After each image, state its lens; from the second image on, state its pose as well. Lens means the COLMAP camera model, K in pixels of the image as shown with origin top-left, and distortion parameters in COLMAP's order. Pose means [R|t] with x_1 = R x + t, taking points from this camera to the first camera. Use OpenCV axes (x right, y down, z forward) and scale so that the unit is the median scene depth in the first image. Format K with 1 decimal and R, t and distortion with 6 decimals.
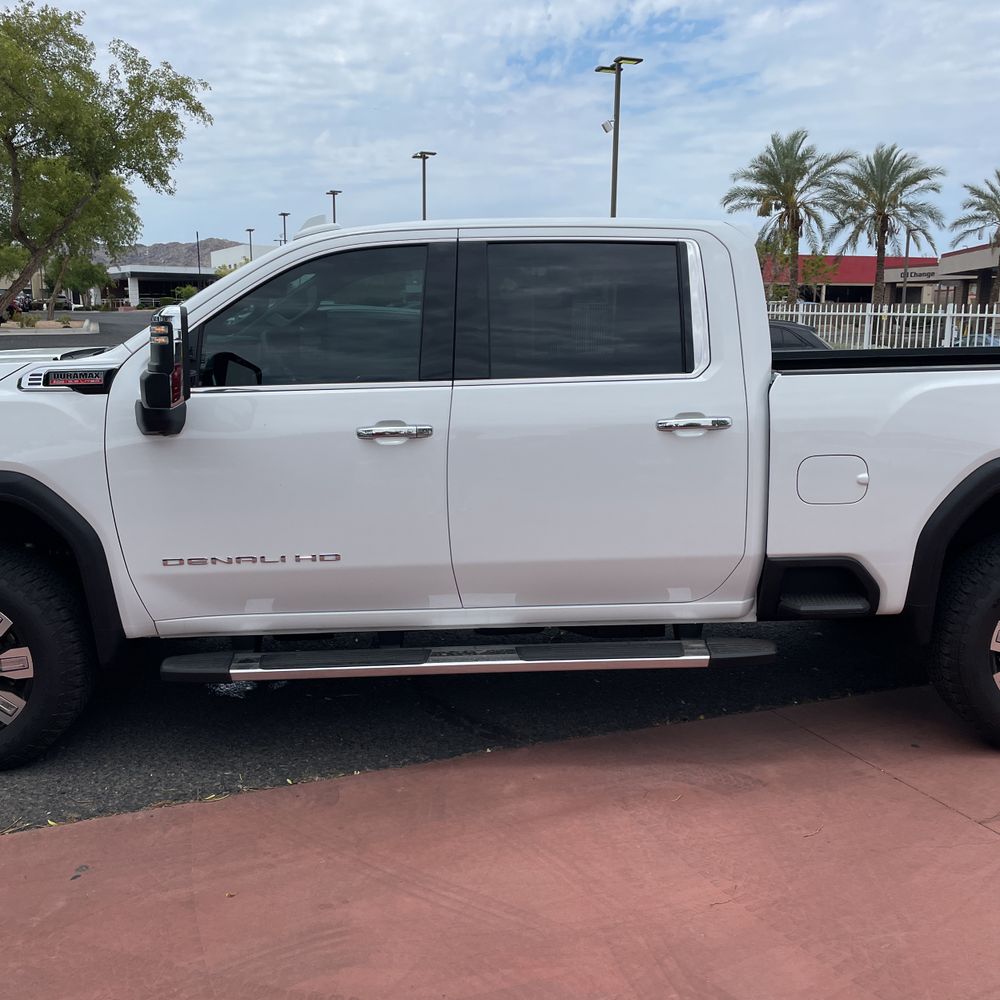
lens RADIAL K [[1011.6, 0, 500.0], [0, 1011.6, 500.0], [0, 0, 1]] dist [0.087101, -0.111179]
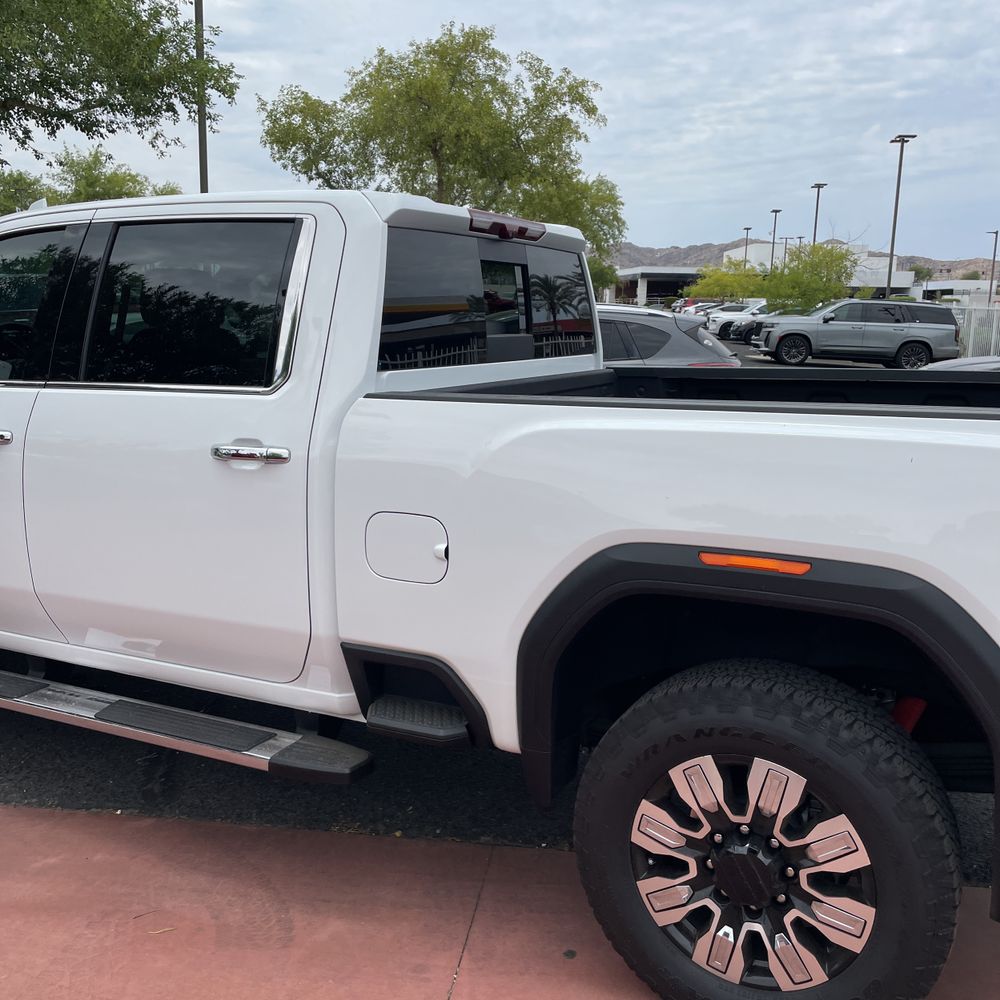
lens RADIAL K [[1011.6, 0, 500.0], [0, 1011.6, 500.0], [0, 0, 1]] dist [0.087101, -0.111179]
pose [[0.877886, 0.104225, -0.467389, 0.101740], [-0.105477, 0.994142, 0.023574, -0.010210], [0.467108, 0.028603, 0.883737, 0.052974]]
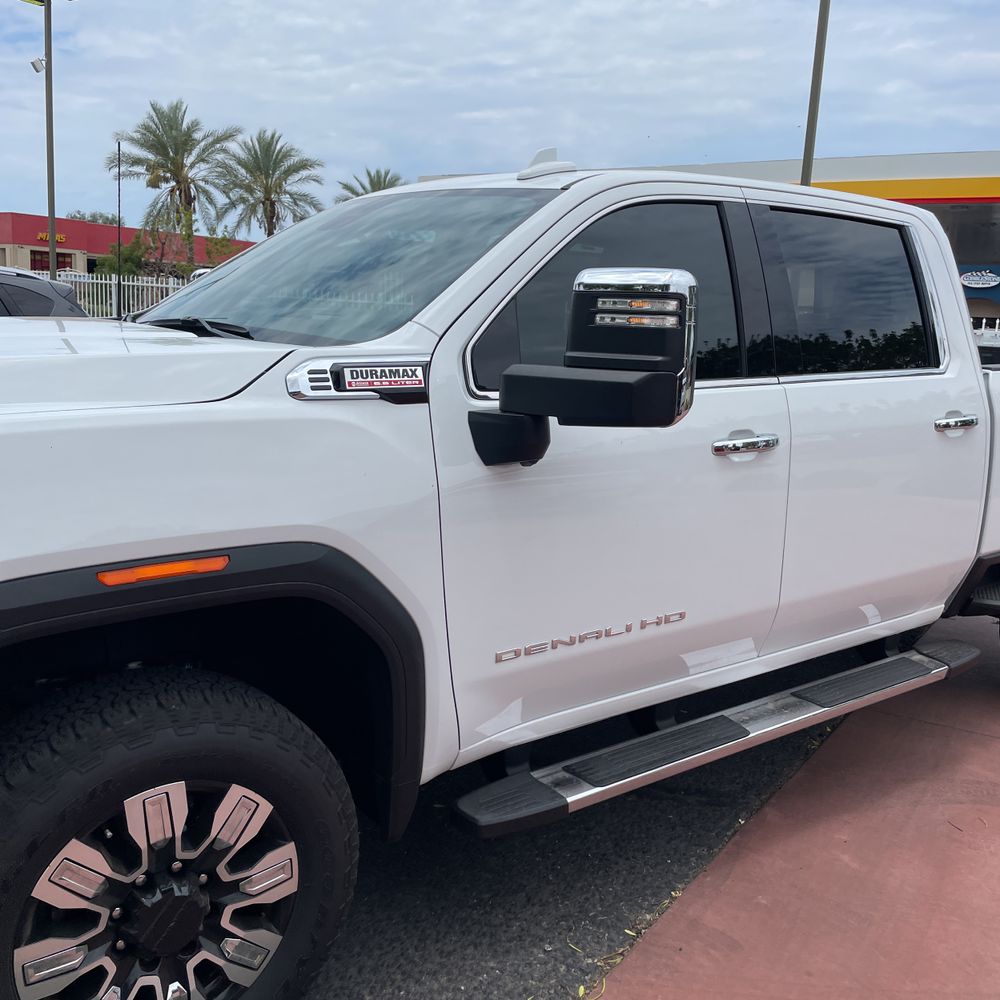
lens RADIAL K [[1011.6, 0, 500.0], [0, 1011.6, 500.0], [0, 0, 1]] dist [0.087101, -0.111179]
pose [[0.816218, -0.071031, 0.573360, -0.101689], [0.059806, 0.997470, 0.038433, -0.009551], [-0.574640, 0.002921, 0.818401, 0.068602]]
